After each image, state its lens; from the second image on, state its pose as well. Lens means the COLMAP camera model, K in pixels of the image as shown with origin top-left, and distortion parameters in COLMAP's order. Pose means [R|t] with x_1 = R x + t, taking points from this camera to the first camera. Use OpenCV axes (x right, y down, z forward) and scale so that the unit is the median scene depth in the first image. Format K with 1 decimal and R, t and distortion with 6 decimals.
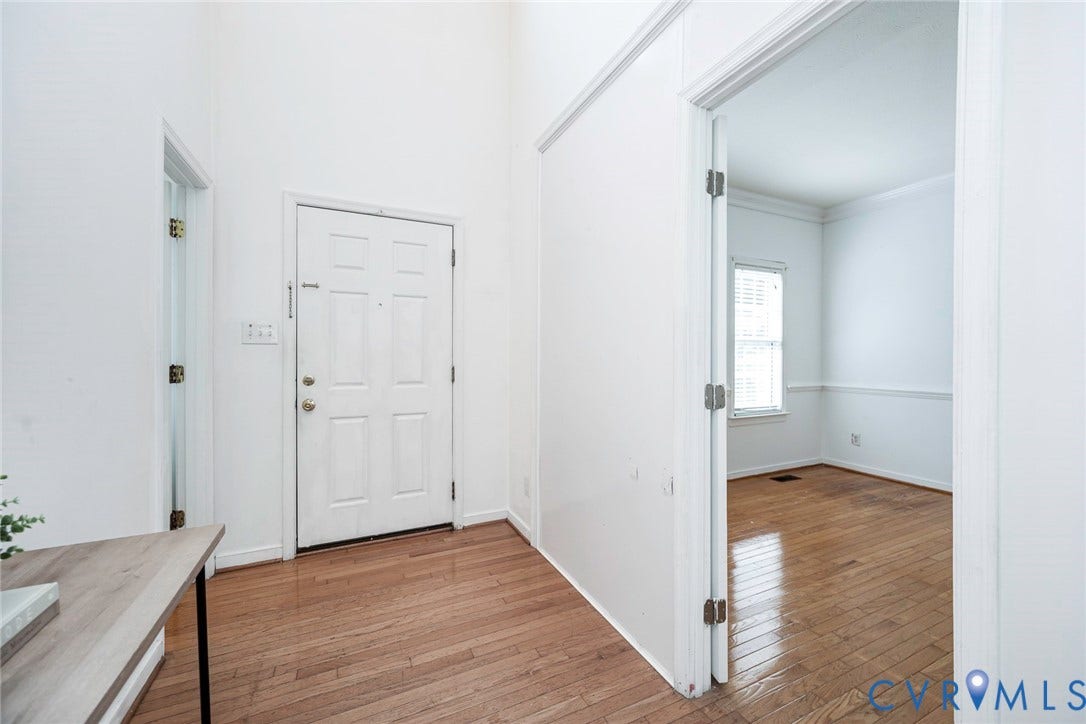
lens RADIAL K [[422.6, 0, 551.6], [0, 422.6, 355.8], [0, 0, 1]] dist [-0.001464, -0.000226]
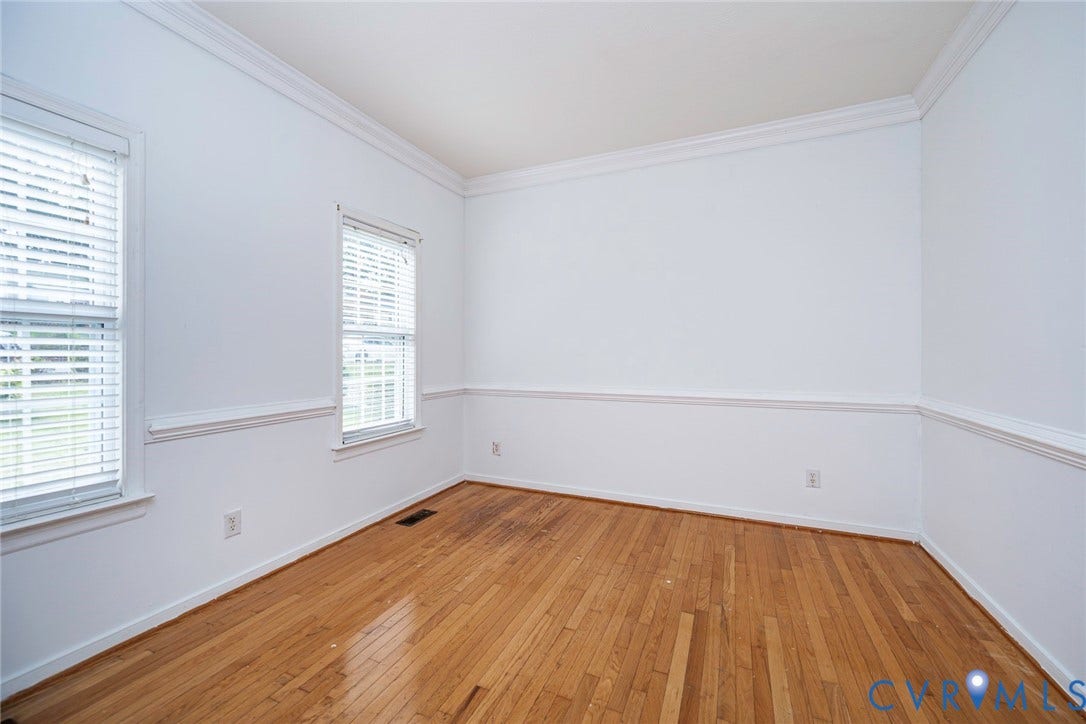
lens RADIAL K [[422.6, 0, 551.6], [0, 422.6, 355.8], [0, 0, 1]] dist [-0.001464, -0.000226]
pose [[0.749101, -0.010422, 0.662374, 0.263898], [0.005900, 0.999942, 0.009060, -0.000422], [-0.662430, -0.002879, 0.749118, 0.311899]]
